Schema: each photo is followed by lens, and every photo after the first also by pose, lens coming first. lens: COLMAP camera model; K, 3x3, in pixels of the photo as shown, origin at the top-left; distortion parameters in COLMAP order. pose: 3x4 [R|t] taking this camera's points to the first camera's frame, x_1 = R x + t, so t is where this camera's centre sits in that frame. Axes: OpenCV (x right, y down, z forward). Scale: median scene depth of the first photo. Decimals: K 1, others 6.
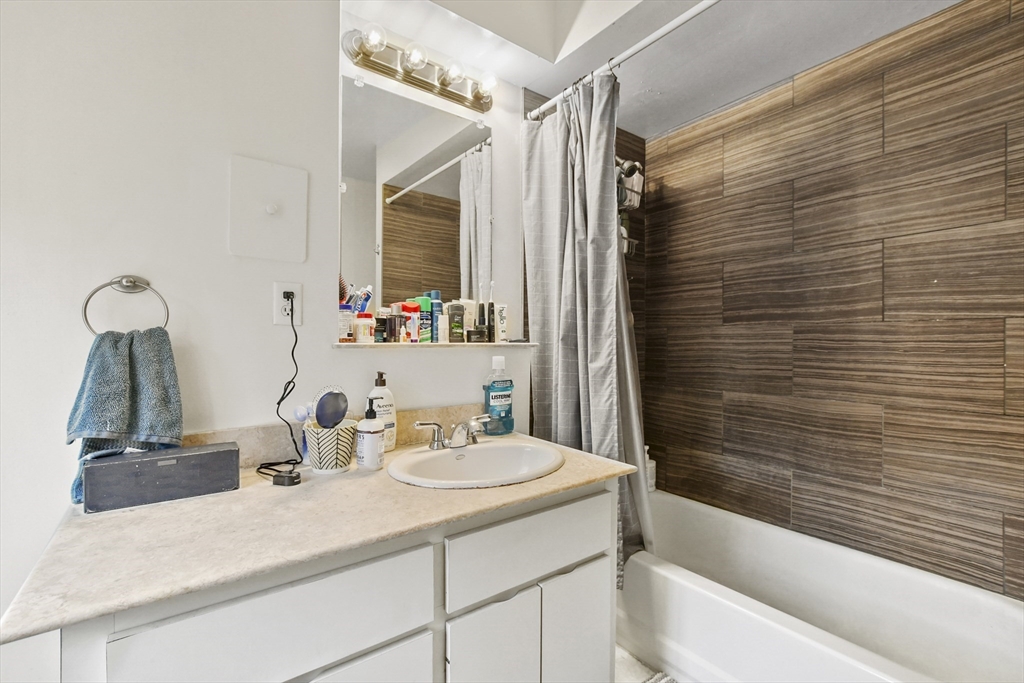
lens RADIAL K [[450.3, 0, 510.1], [0, 450.3, 345.5], [0, 0, 1]] dist [-0.015225, 0.005665]
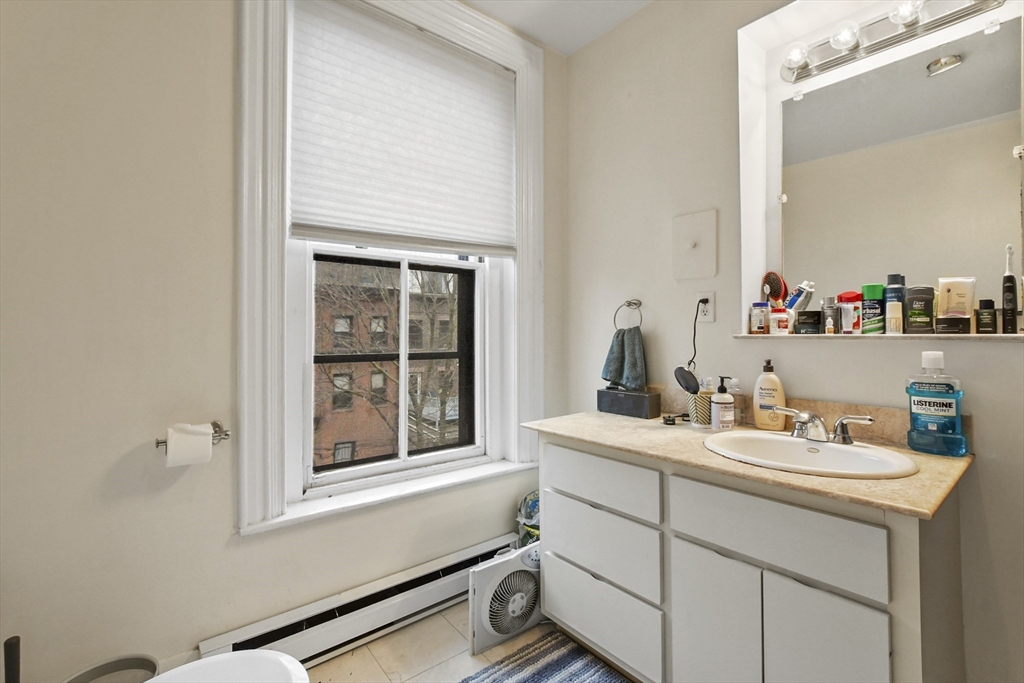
lens RADIAL K [[459.0, 0, 515.5], [0, 459.0, 323.5], [0, 0, 1]] dist [-0.001591, -0.000071]
pose [[0.053517, -0.027908, -0.998177, 0.803898], [-0.007520, 0.999570, -0.028351, 0.004074], [0.998539, 0.009024, 0.053284, 0.275918]]
